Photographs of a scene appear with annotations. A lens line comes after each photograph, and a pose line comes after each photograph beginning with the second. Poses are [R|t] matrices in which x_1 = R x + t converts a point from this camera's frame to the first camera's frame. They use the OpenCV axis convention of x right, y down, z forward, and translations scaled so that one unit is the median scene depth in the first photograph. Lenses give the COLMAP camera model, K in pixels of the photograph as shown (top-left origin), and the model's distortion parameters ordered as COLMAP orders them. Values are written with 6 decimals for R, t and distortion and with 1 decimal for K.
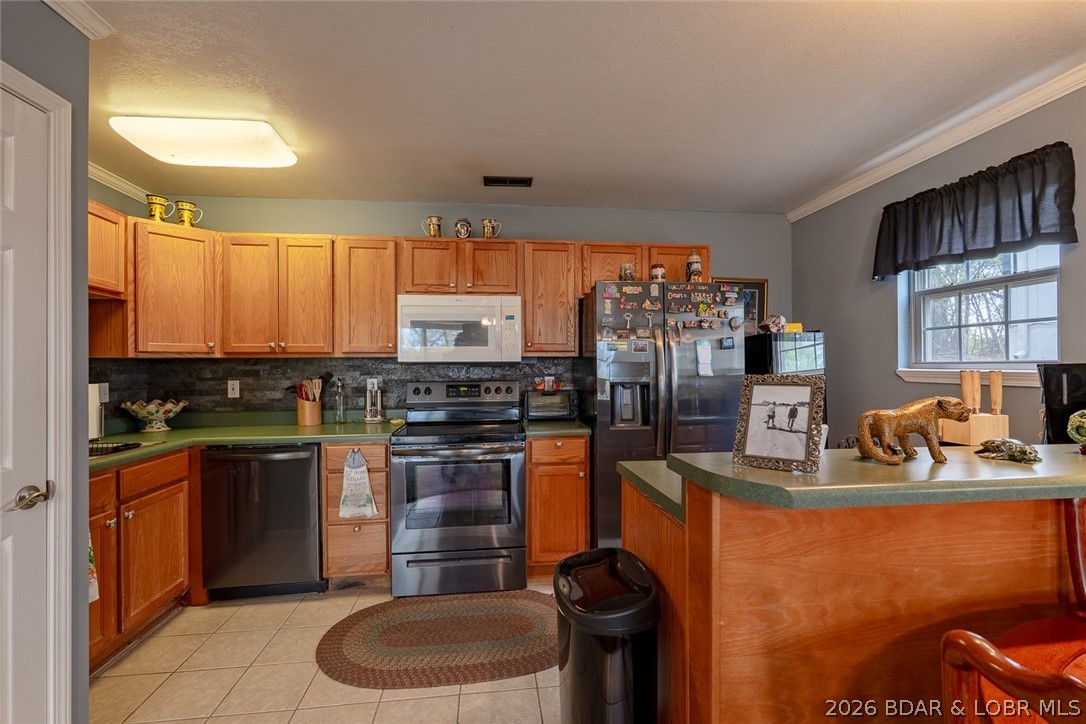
lens RADIAL K [[482.2, 0, 543.1], [0, 482.2, 363.2], [0, 0, 1]] dist [-0.004610, 0.001687]
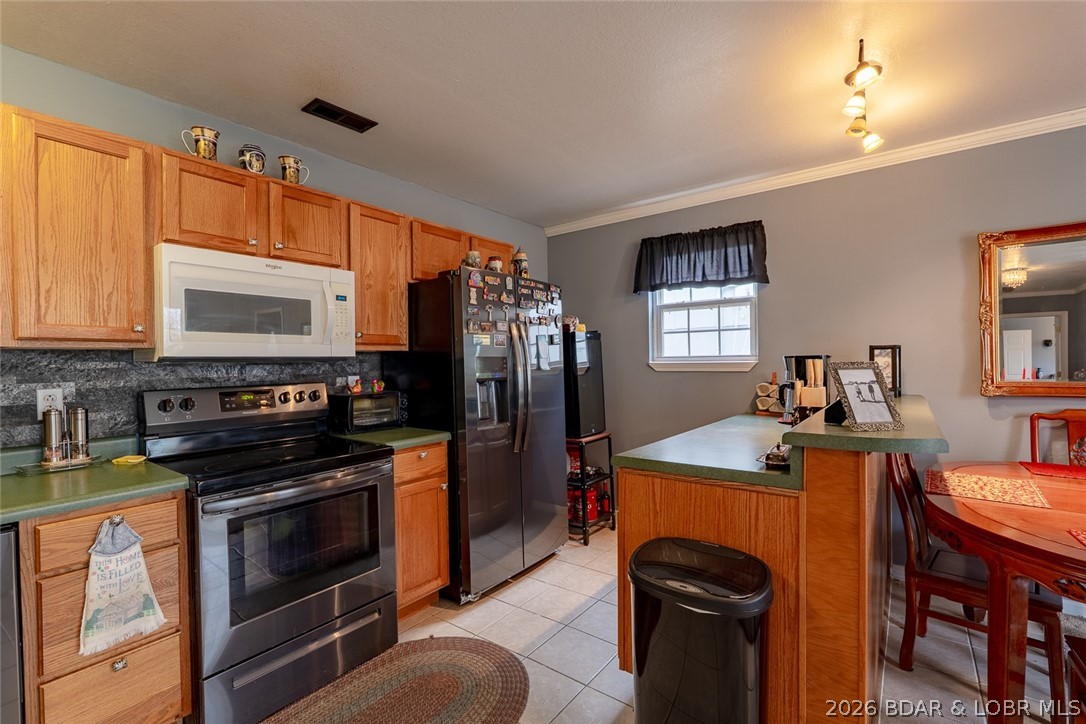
lens RADIAL K [[482.2, 0, 542.7], [0, 482.2, 363.0], [0, 0, 1]] dist [-0.004610, 0.001687]
pose [[0.696757, -0.008796, 0.717253, -0.415520], [0.007902, 0.999958, 0.004587, 0.006132], [-0.717263, 0.002472, 0.696798, 0.266317]]
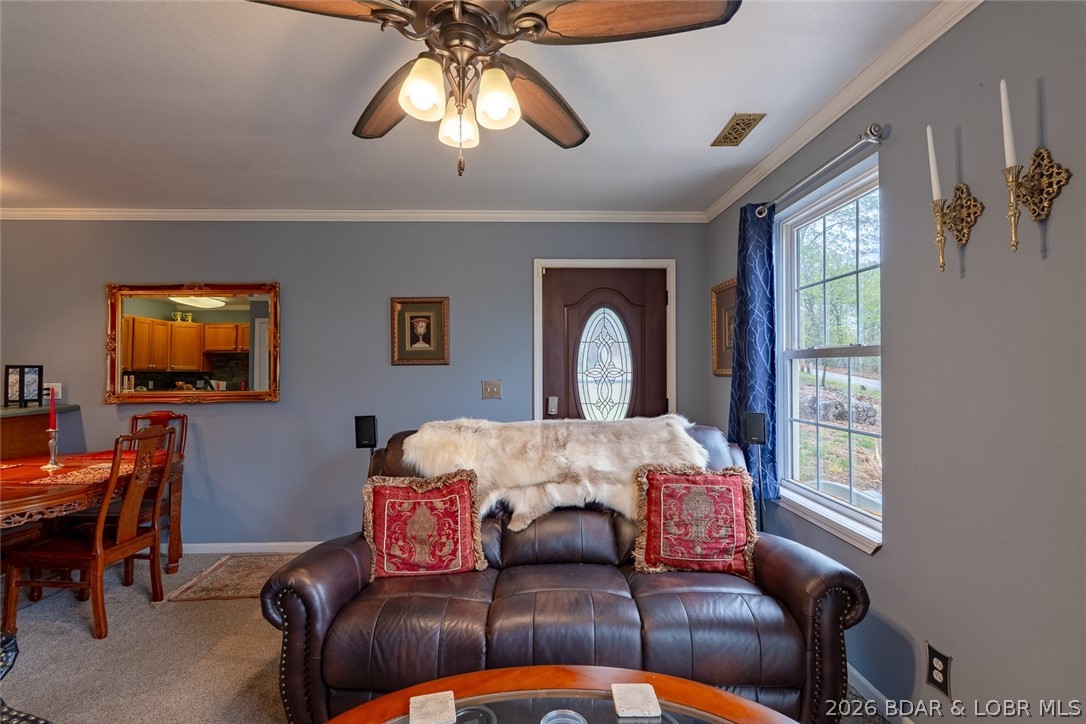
lens RADIAL K [[482.2, 0, 542.6], [0, 482.2, 363.8], [0, 0, 1]] dist [-0.004610, 0.001687]
pose [[0.086688, 0.015832, 0.996110, -0.314470], [-0.001527, 0.999875, -0.015758, -0.005262], [-0.996234, -0.000155, 0.086701, -0.866746]]
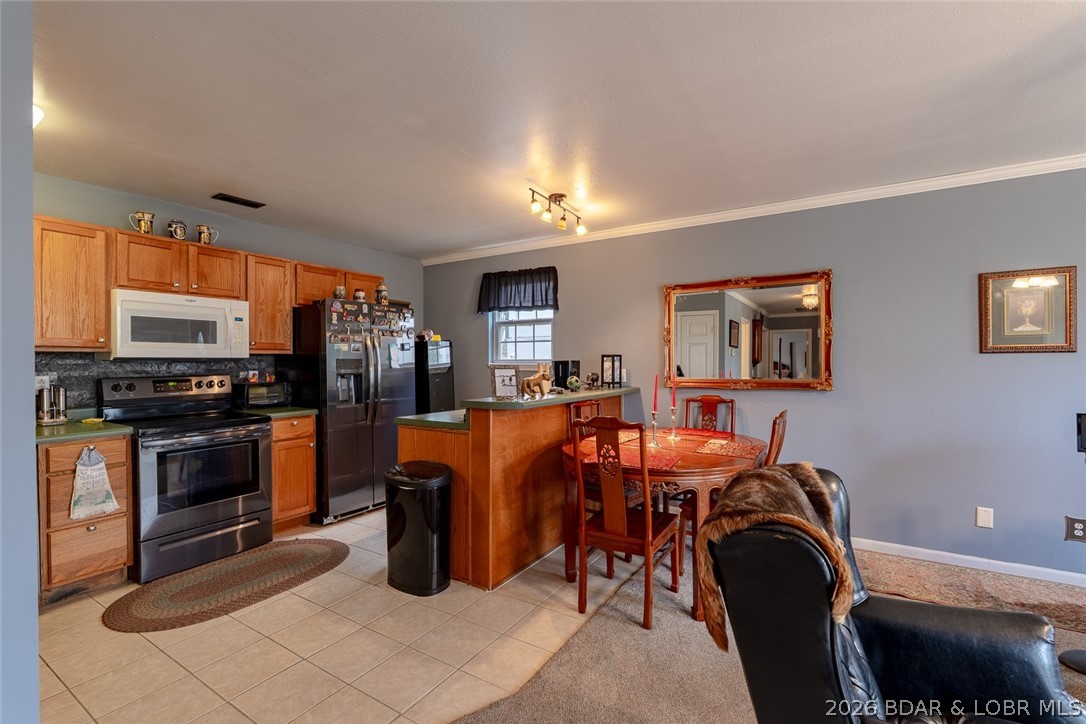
lens RADIAL K [[482.2, 0, 542.5], [0, 482.2, 363.6], [0, 0, 1]] dist [-0.004610, 0.001687]
pose [[0.631296, -0.001831, 0.775540, -0.534094], [-0.004333, 0.999973, 0.005888, 0.000682], [-0.775530, -0.007078, 0.631271, -0.303722]]
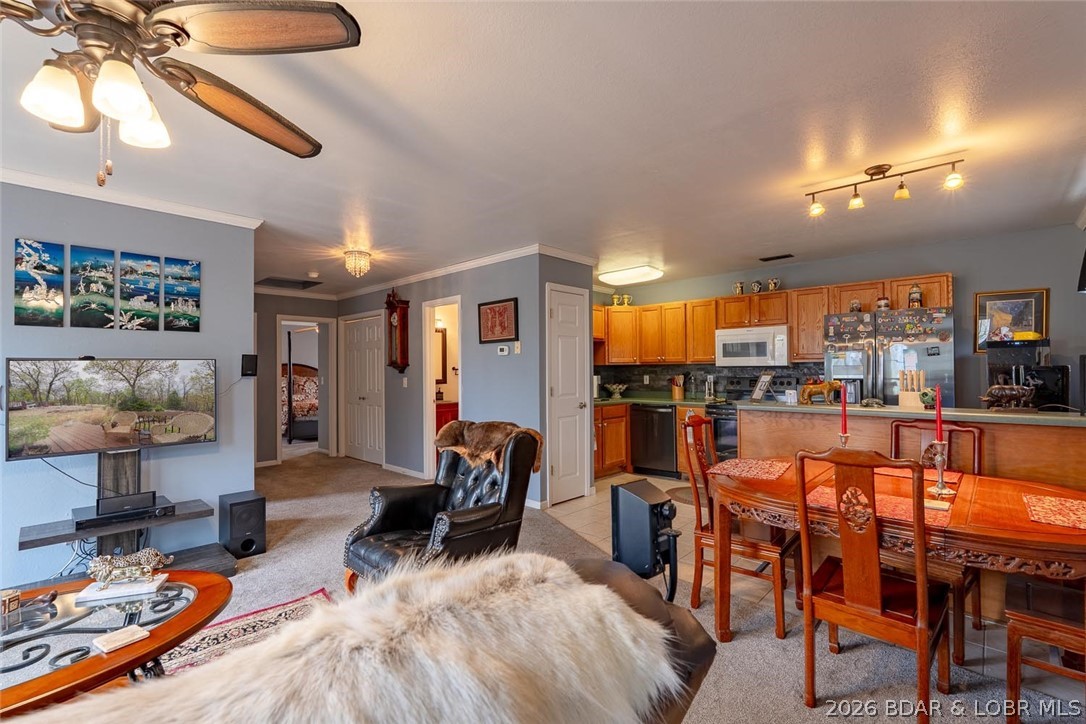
lens RADIAL K [[482.2, 0, 543.8], [0, 482.2, 365.5], [0, 0, 1]] dist [-0.004610, 0.001687]
pose [[0.648511, -0.006300, -0.761179, 0.707713], [0.007159, 0.999972, -0.002176, -0.006266], [0.761171, -0.004038, 0.648538, -0.734439]]
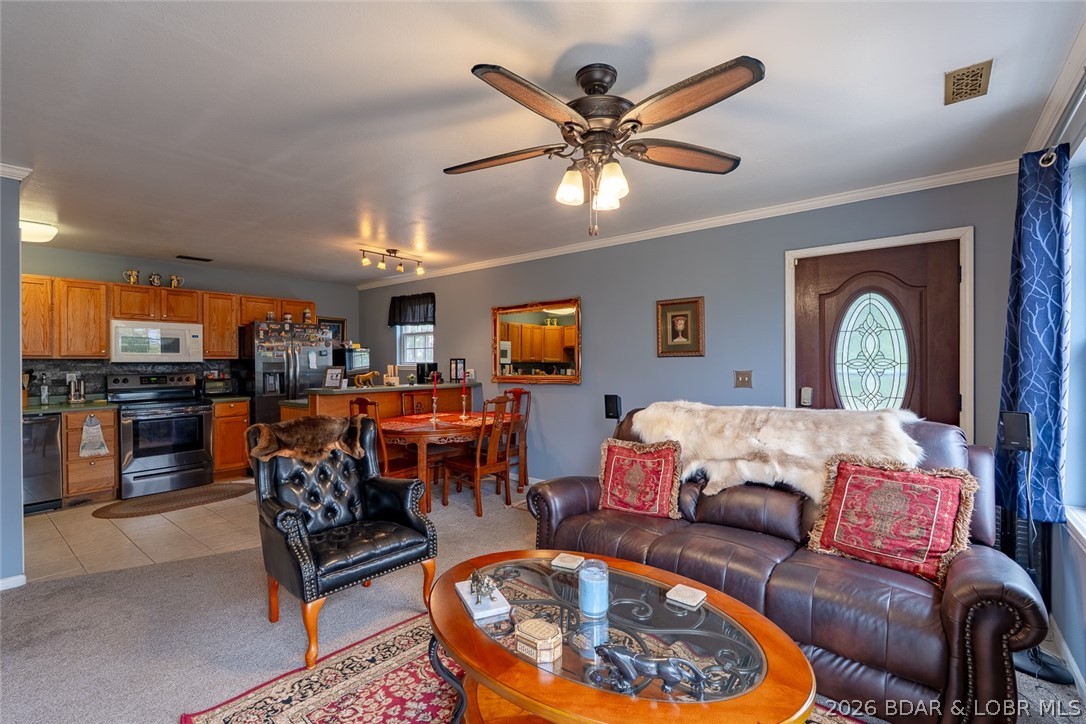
lens RADIAL K [[482.2, 0, 542.5], [0, 482.2, 362.8], [0, 0, 1]] dist [-0.004610, 0.001687]
pose [[0.713065, -0.000294, 0.701098, -0.417728], [-0.001253, 0.999998, 0.001693, -0.004852], [-0.701097, -0.002086, 0.713063, -1.185993]]
